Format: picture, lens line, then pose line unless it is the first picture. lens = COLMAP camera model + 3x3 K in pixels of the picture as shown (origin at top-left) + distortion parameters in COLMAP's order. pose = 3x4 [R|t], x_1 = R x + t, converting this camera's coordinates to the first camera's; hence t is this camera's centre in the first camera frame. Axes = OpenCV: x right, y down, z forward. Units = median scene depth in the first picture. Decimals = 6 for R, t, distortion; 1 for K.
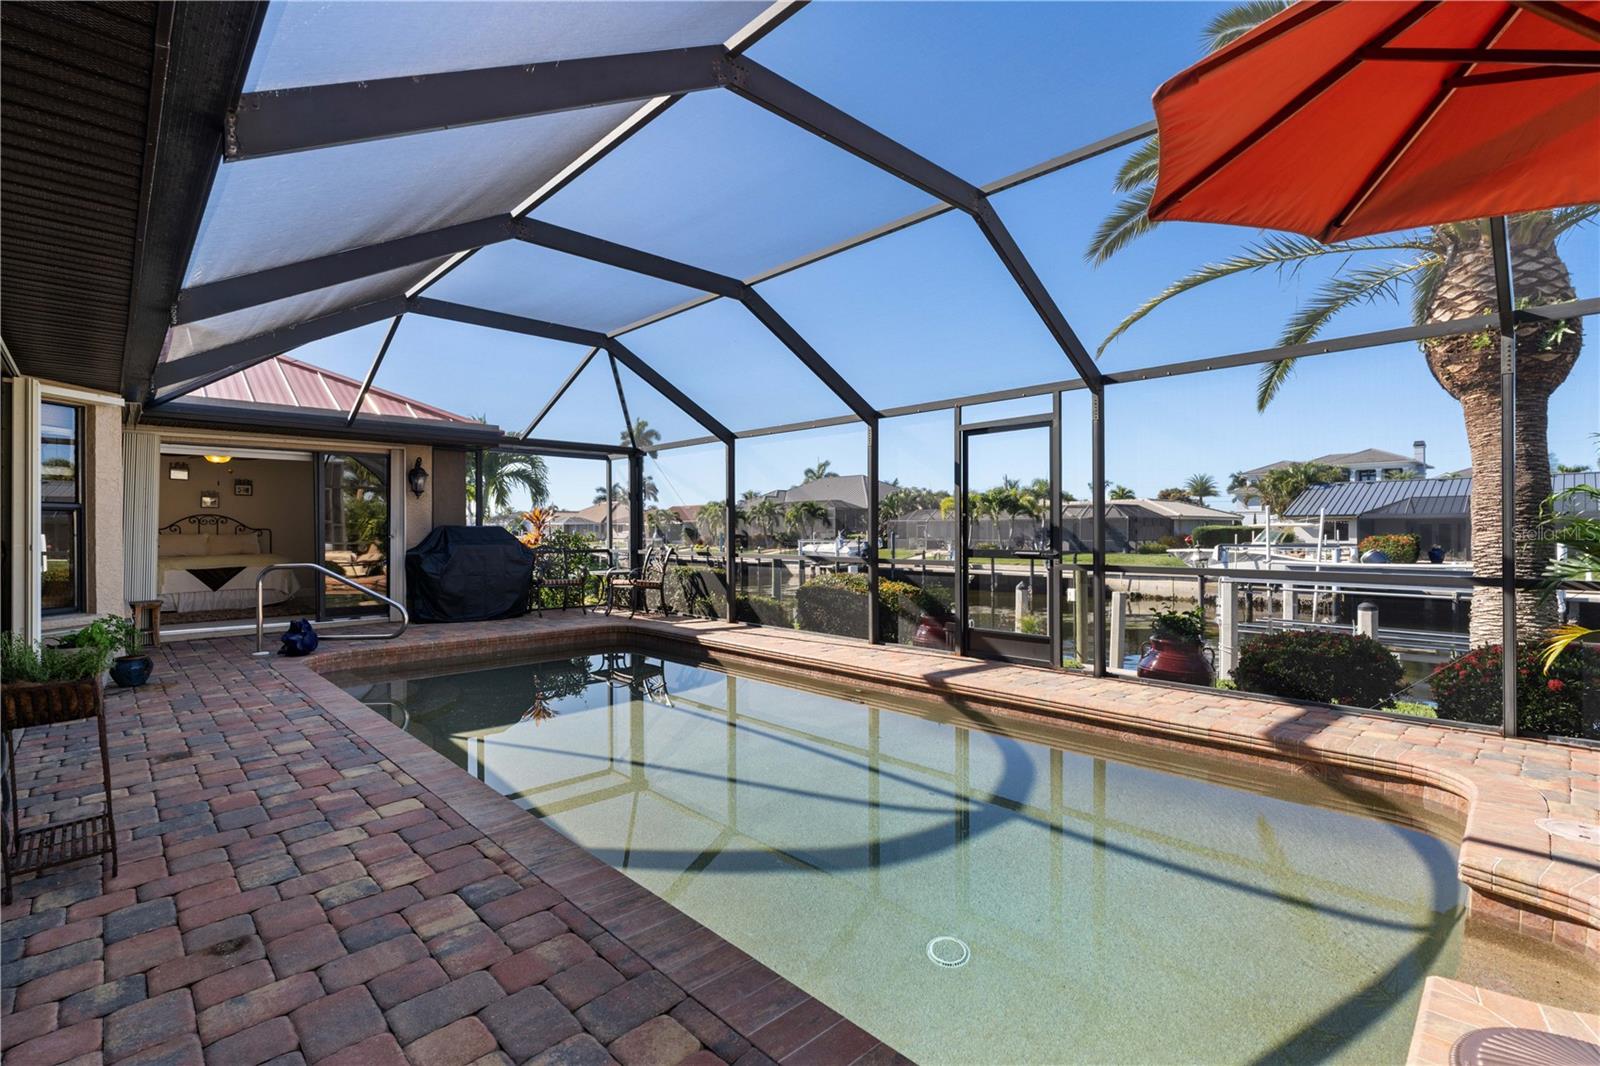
lens RADIAL K [[745.7, 0, 800.0], [0, 745.7, 533.0], [0, 0, 1]] dist [-0.000986, -0.000011]
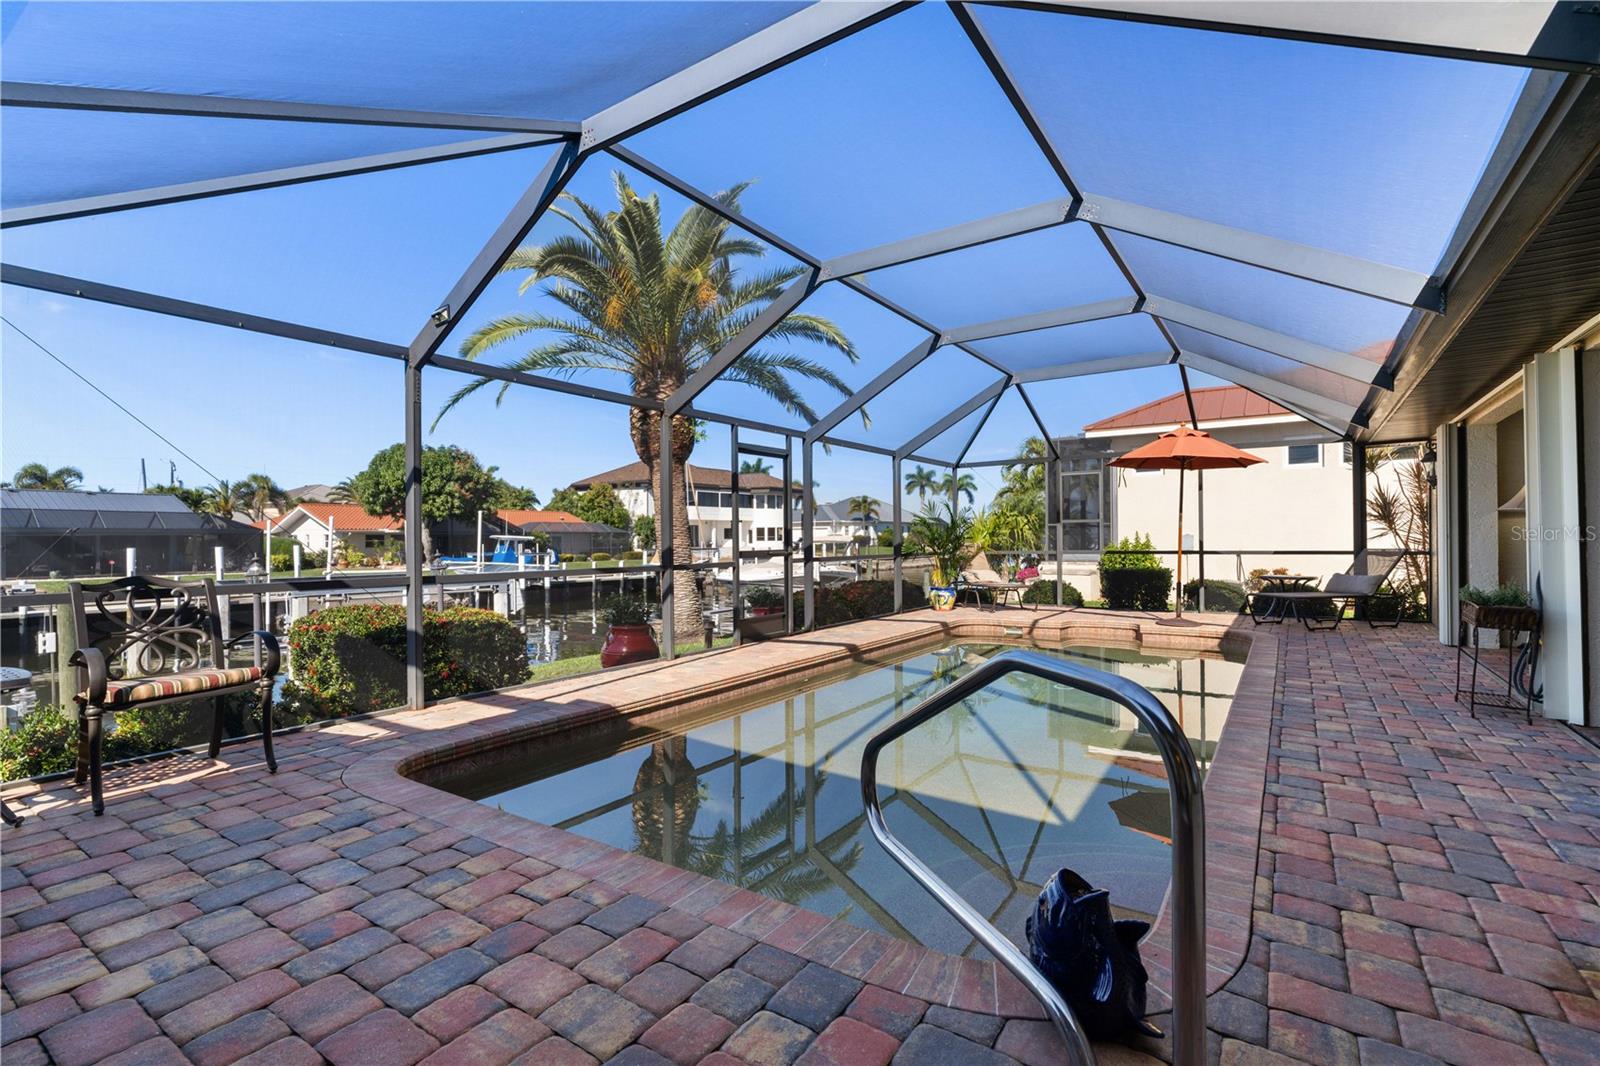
lens RADIAL K [[733.5, 0, 805.7], [0, 733.5, 534.4], [0, 0, 1]] dist [-0.002744, 0.000271]
pose [[-0.227966, 0.009469, 0.973623, -0.798606], [0.012594, 0.999898, -0.006776, 0.004808], [-0.973588, 0.010717, -0.228062, 1.028480]]
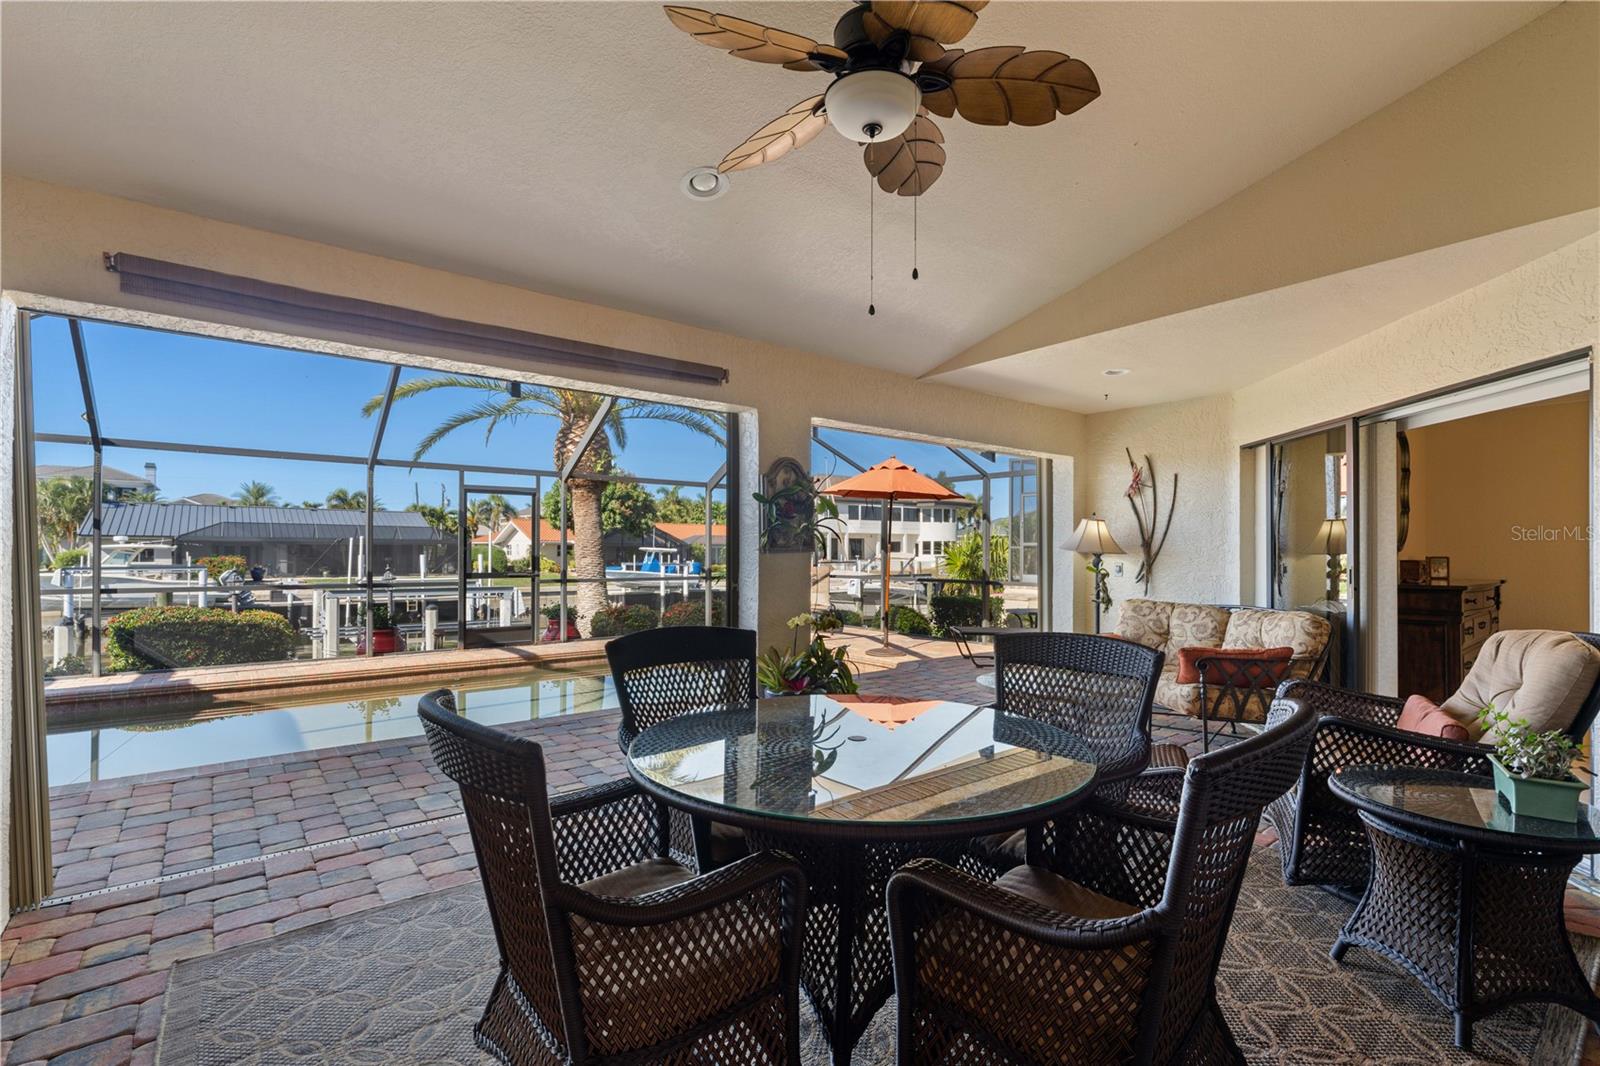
lens RADIAL K [[733.5, 0, 805.7], [0, 733.5, 534.4], [0, 0, 1]] dist [-0.002744, 0.000271]
pose [[0.081004, 0.023890, 0.996427, -0.982462], [-0.000542, 0.999714, -0.023925, -0.015964], [-0.996714, 0.001398, 0.080994, 0.222265]]
